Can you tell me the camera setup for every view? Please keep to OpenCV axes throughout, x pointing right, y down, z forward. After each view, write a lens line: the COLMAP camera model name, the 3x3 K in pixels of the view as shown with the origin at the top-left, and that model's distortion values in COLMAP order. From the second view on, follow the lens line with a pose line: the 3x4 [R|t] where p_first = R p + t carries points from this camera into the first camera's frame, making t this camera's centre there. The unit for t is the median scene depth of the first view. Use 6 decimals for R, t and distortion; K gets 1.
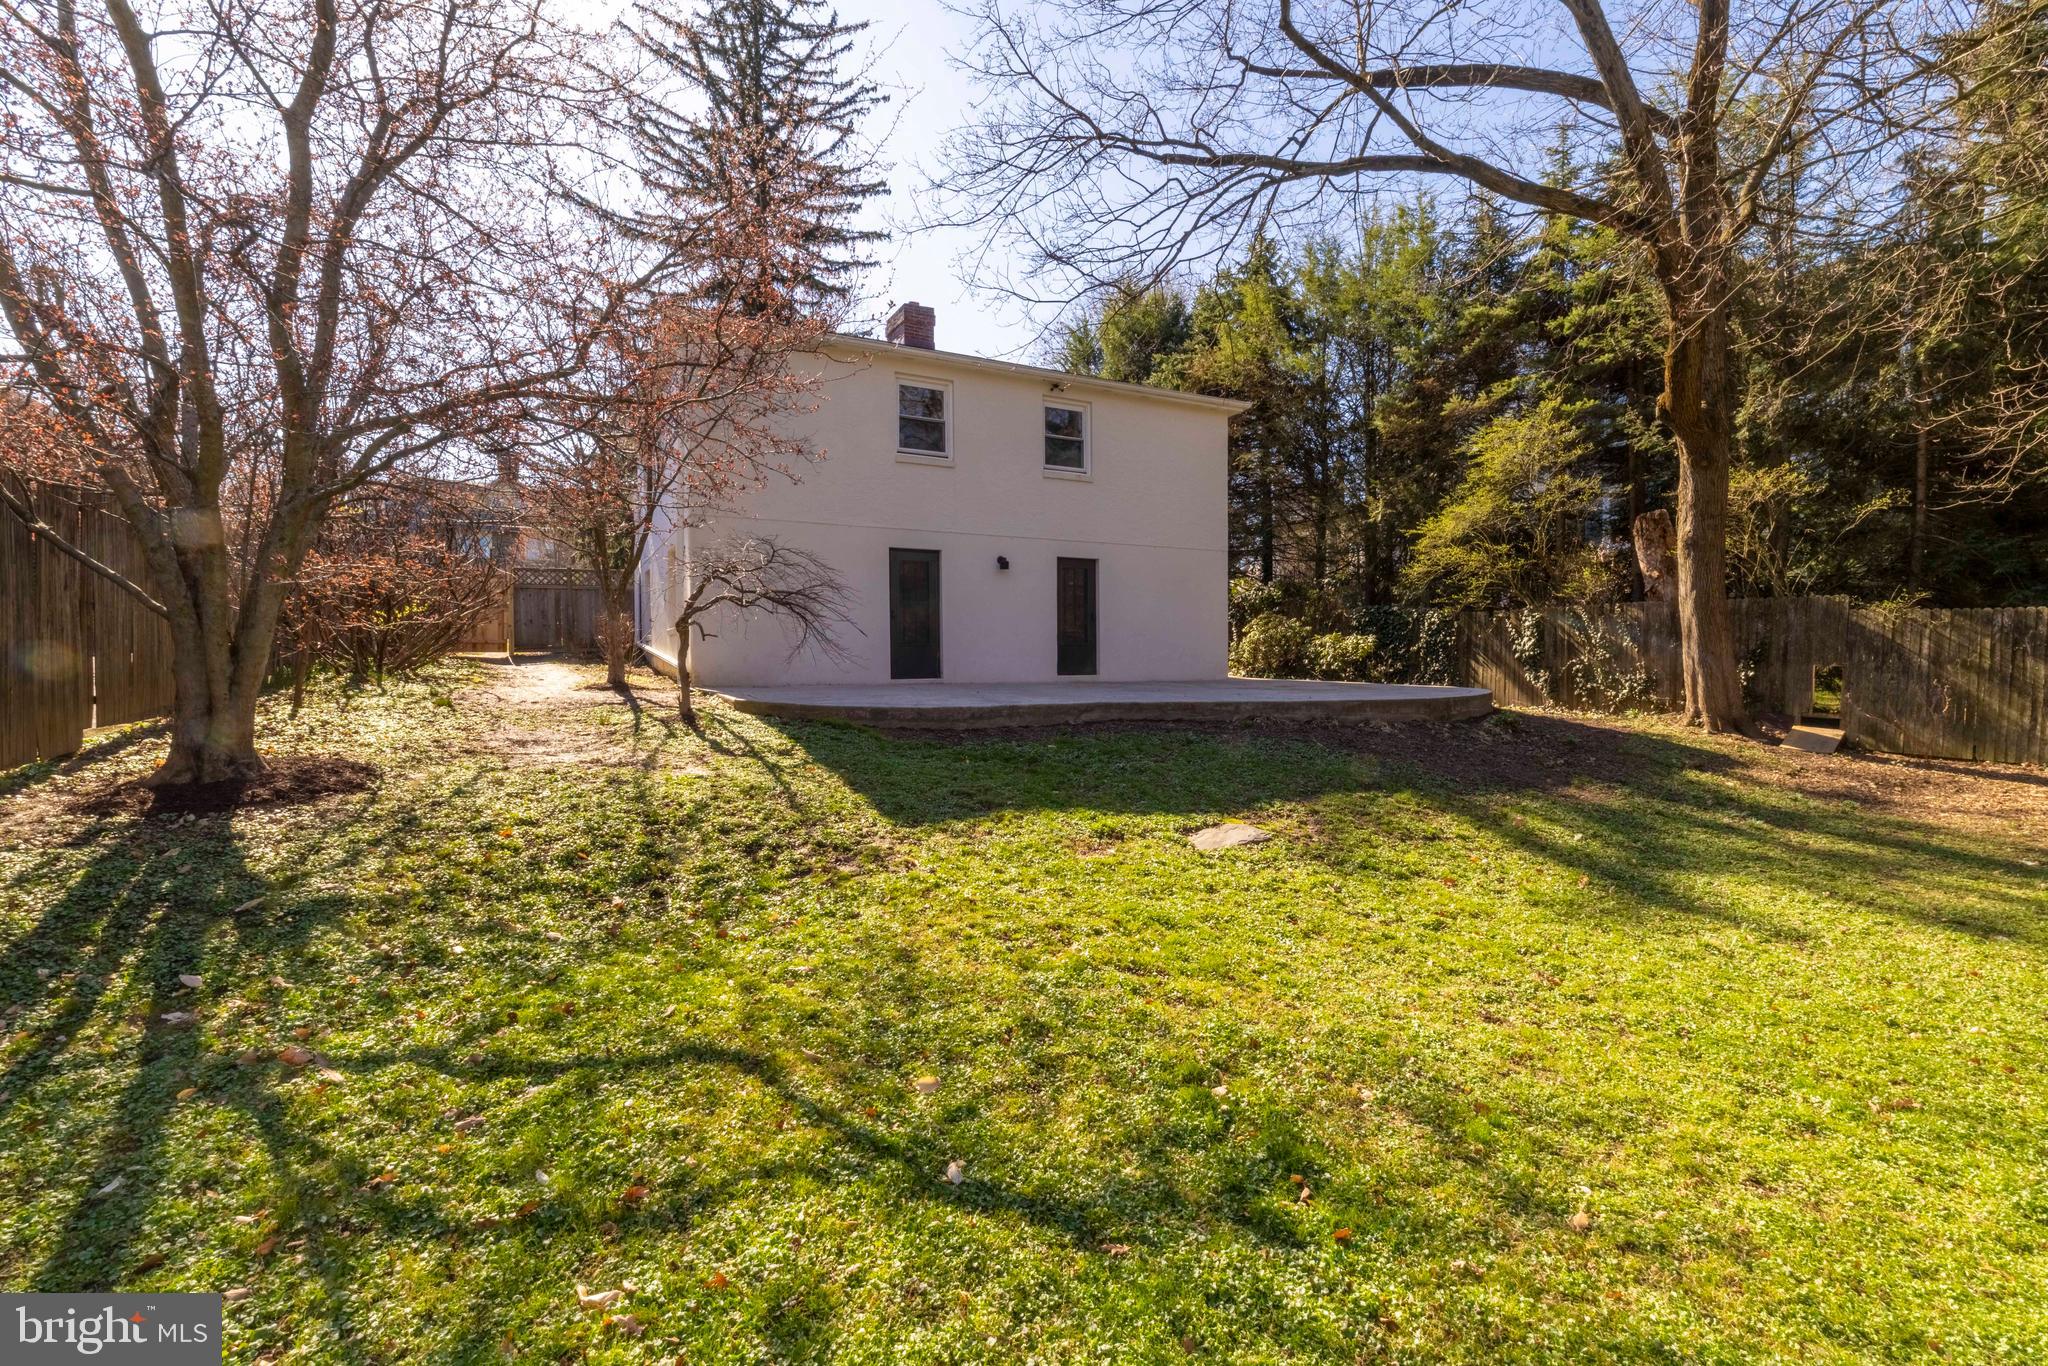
lens RADIAL K [[986.9, 0, 1017.7], [0, 986.9, 677.1], [0, 0, 1]] dist [0.004173, 0.001085]
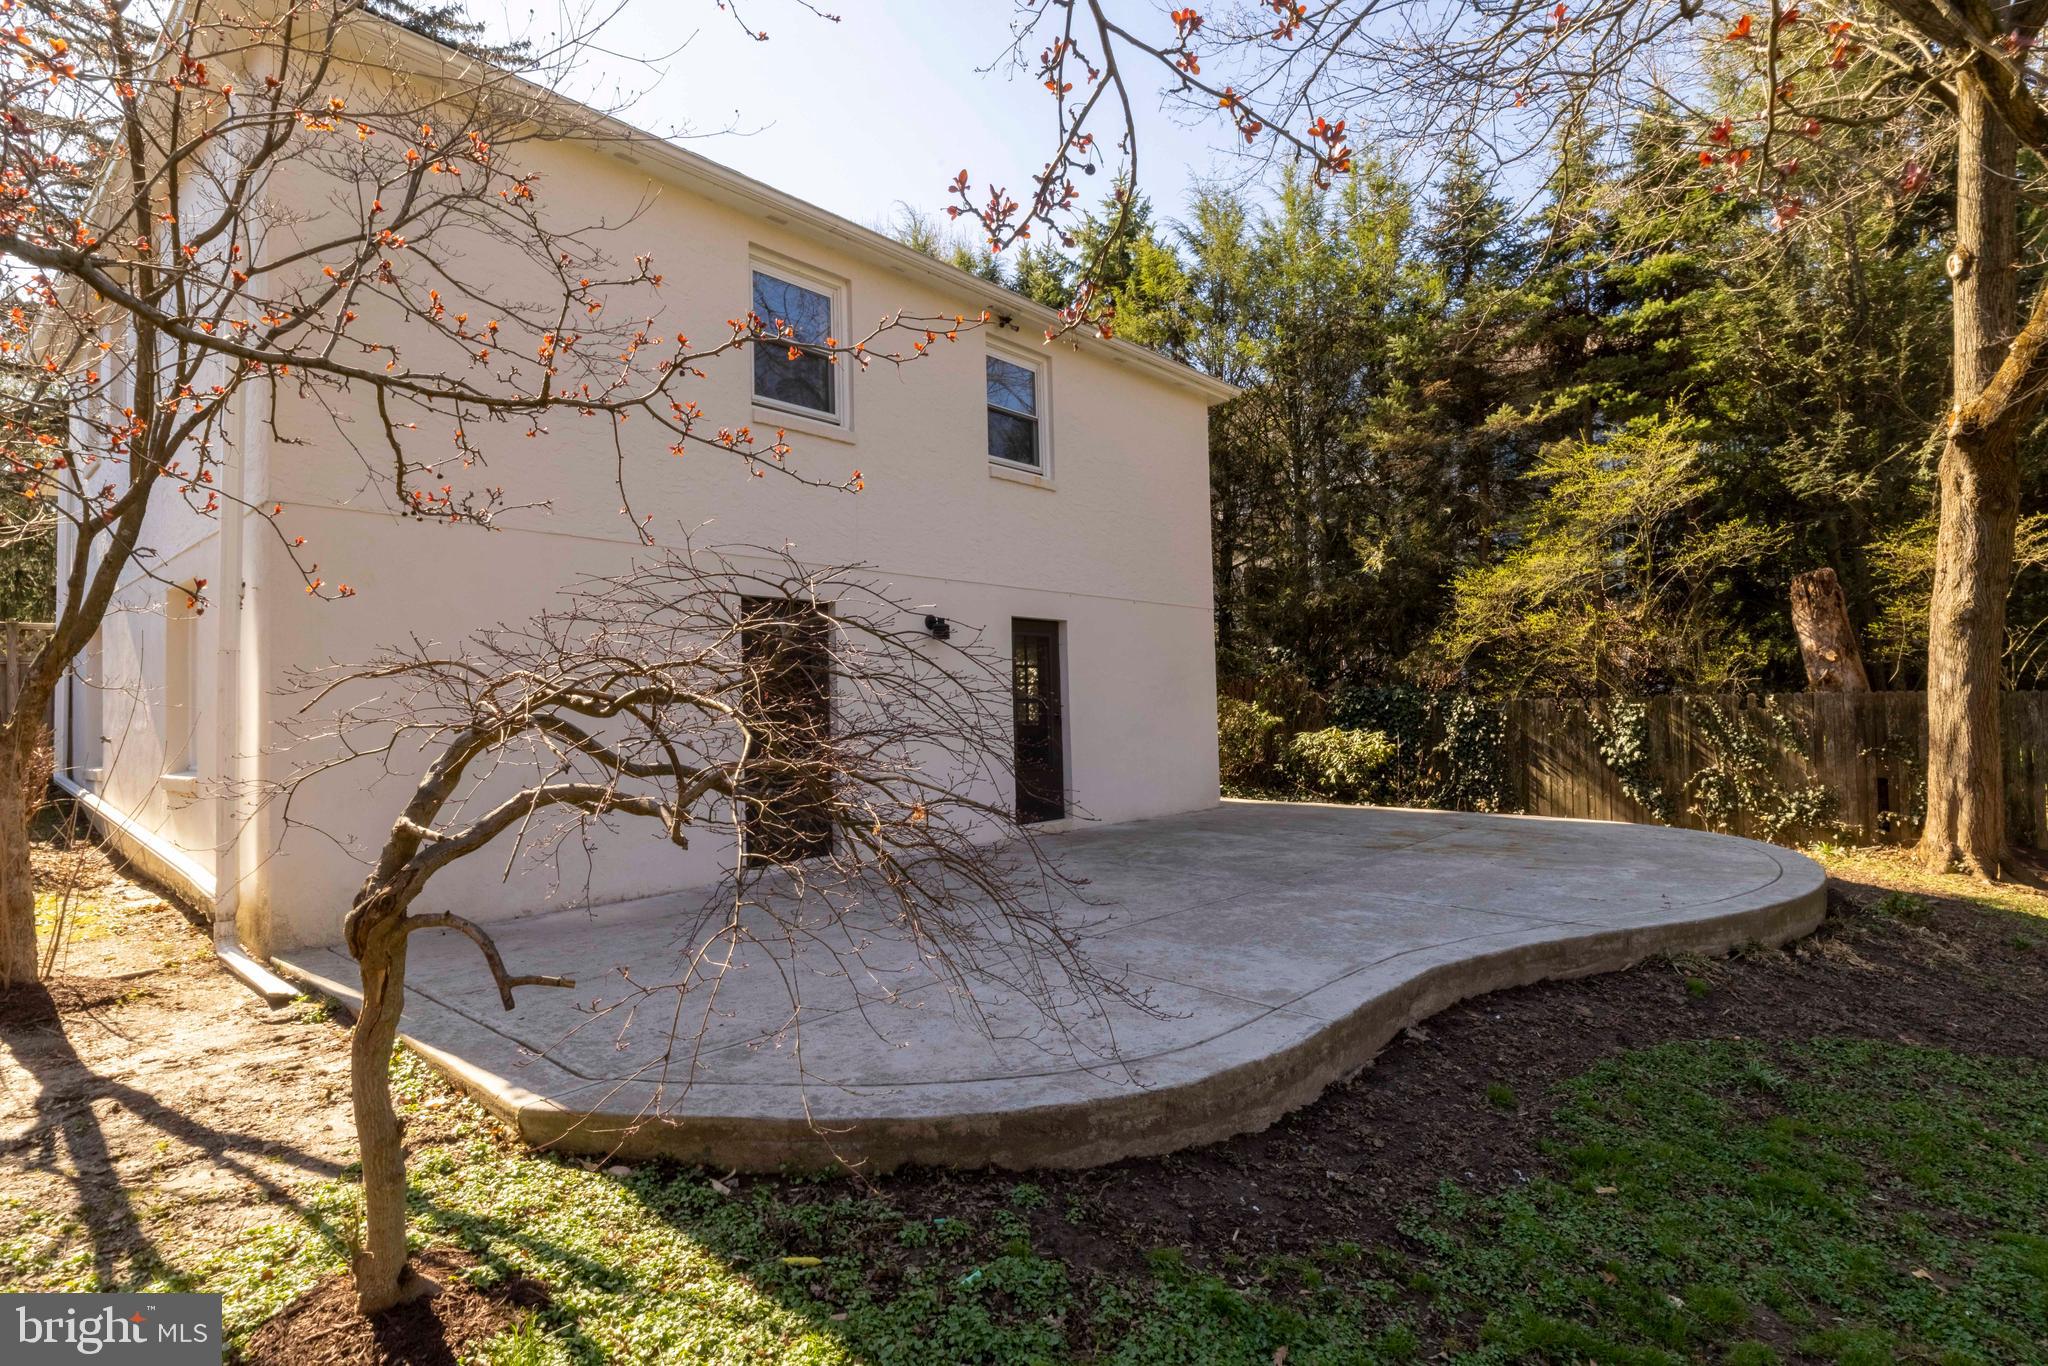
lens RADIAL K [[1079.8, 0, 1050.7], [0, 1079.8, 678.9], [0, 0, 1]] dist [0.000849, 0.000642]
pose [[0.926075, -0.006444, 0.377285, -0.178685], [0.024839, 0.998727, -0.043911, -0.060275], [-0.376522, 0.050036, 0.925055, 0.434215]]
